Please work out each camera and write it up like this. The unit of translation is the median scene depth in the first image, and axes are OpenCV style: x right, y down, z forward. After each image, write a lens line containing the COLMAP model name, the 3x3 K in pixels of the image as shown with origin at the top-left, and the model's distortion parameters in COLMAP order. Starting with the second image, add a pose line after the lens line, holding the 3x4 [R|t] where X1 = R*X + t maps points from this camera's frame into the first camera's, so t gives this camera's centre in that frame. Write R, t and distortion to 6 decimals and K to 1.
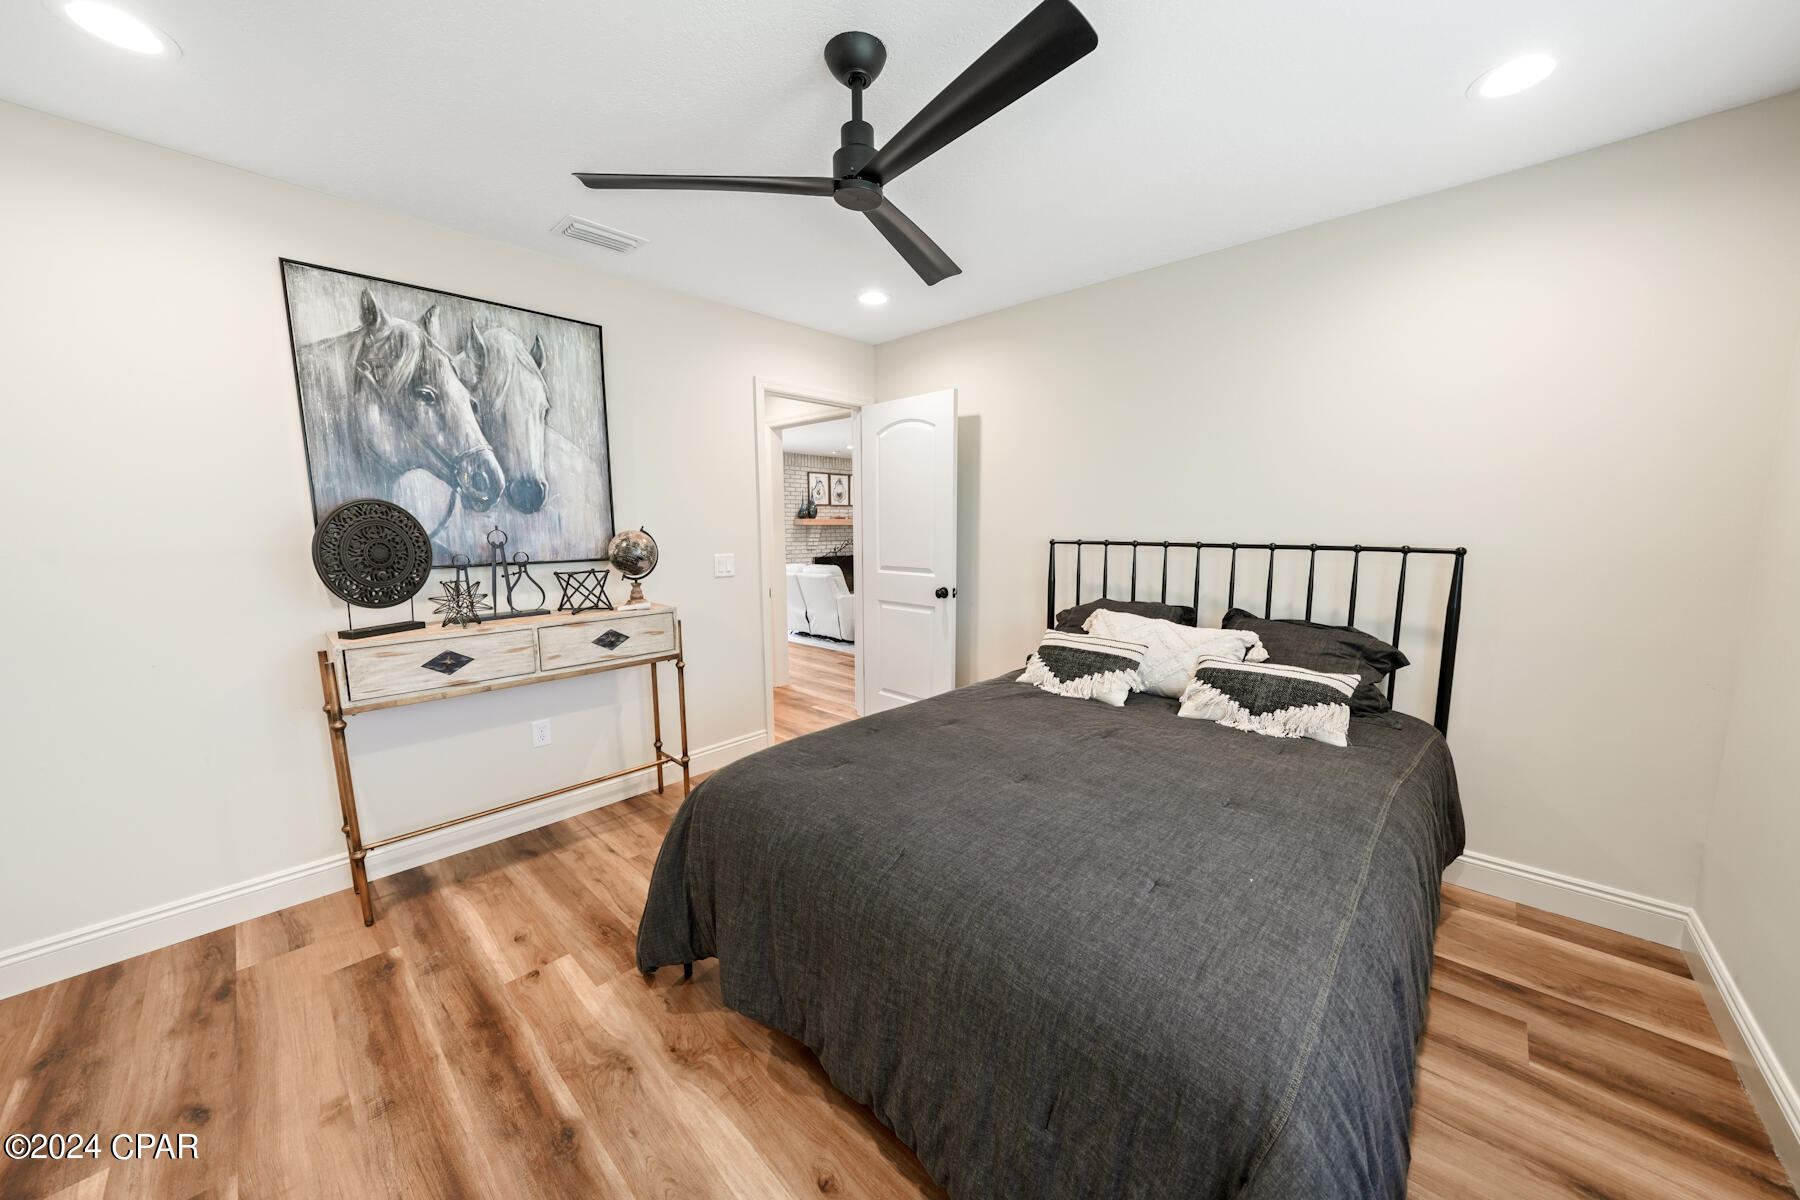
lens RADIAL K [[622.3, 0, 900.0], [0, 622.3, 600.0], [0, 0, 1]] dist [-0.000634, -0.000070]
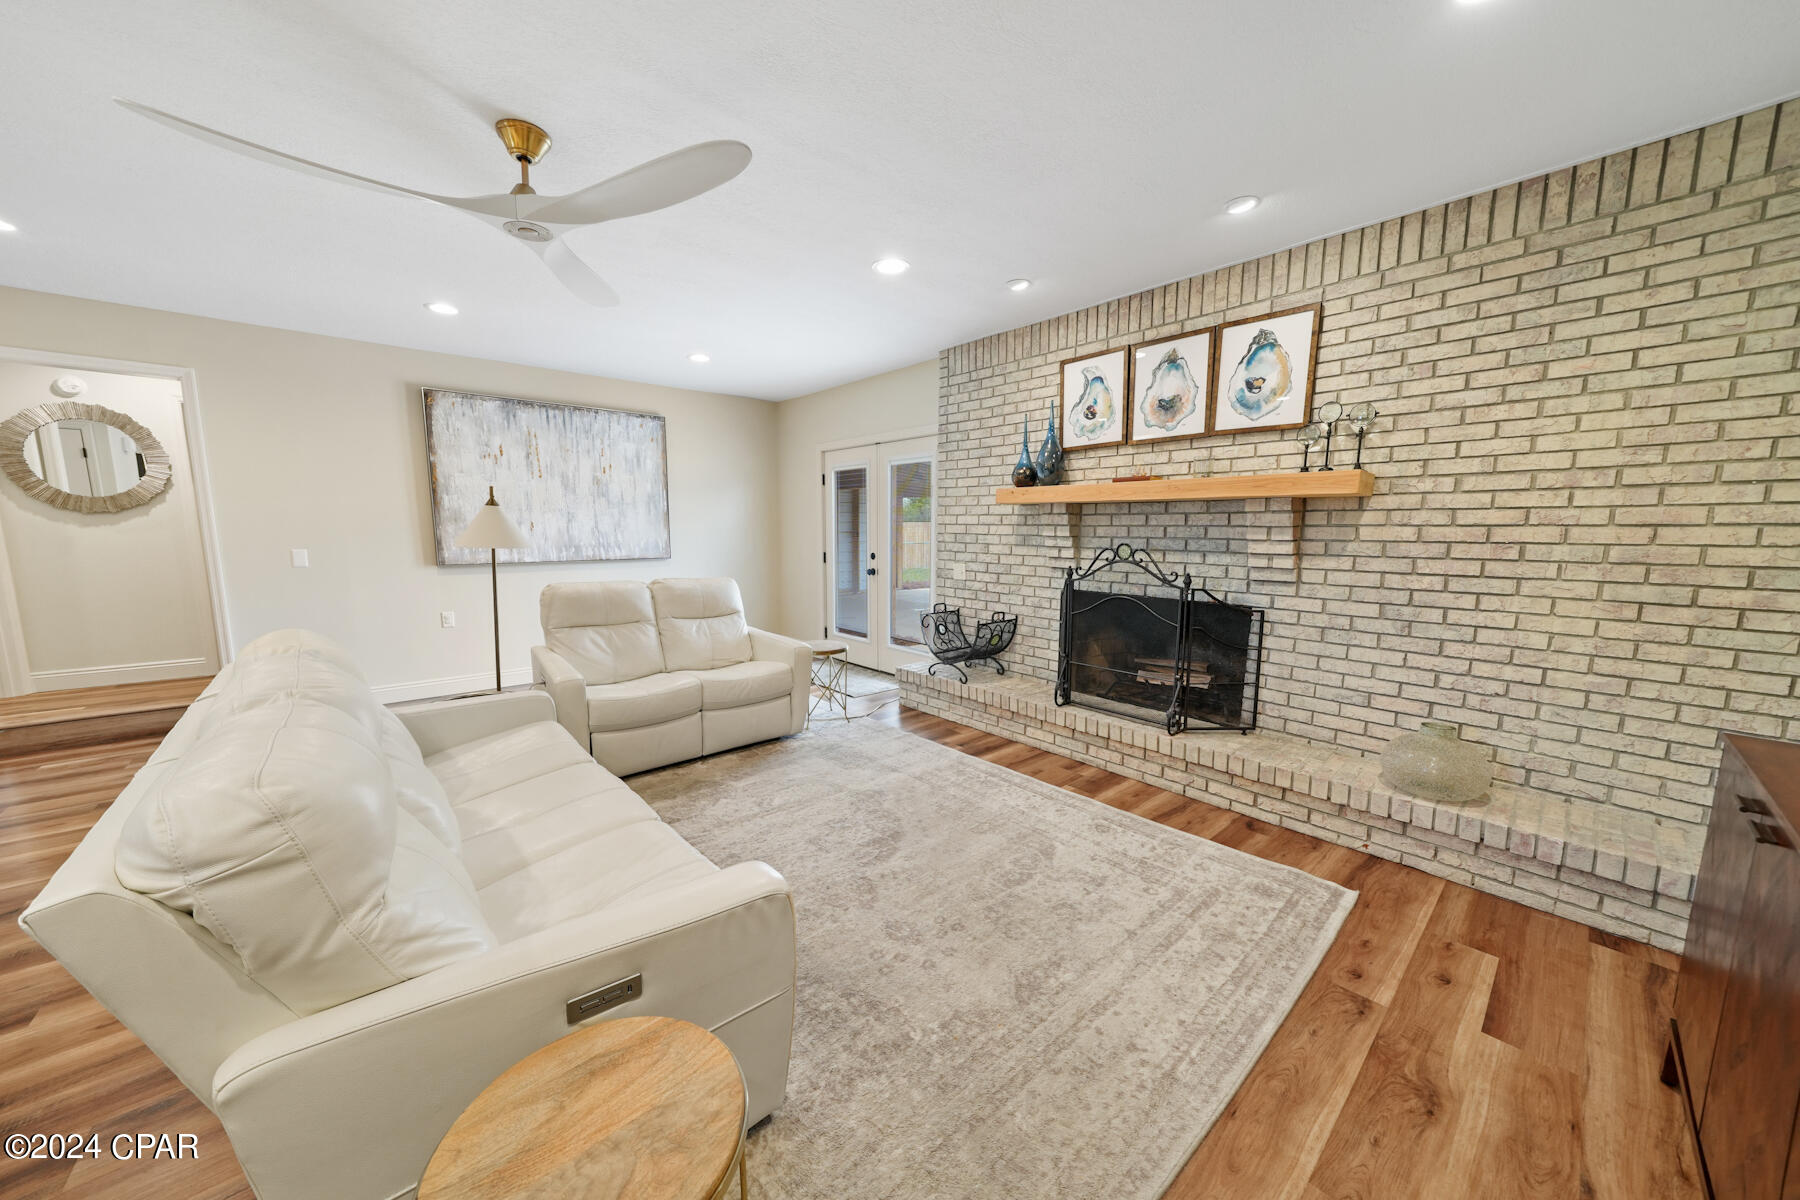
lens RADIAL K [[622.3, 0, 900.0], [0, 622.3, 600.0], [0, 0, 1]] dist [-0.000634, -0.000070]
pose [[-0.108251, 0.132676, -0.985230, 0.245367], [-0.110425, 0.983316, 0.144551, -0.104917], [0.987972, 0.124442, -0.091795, 0.928438]]
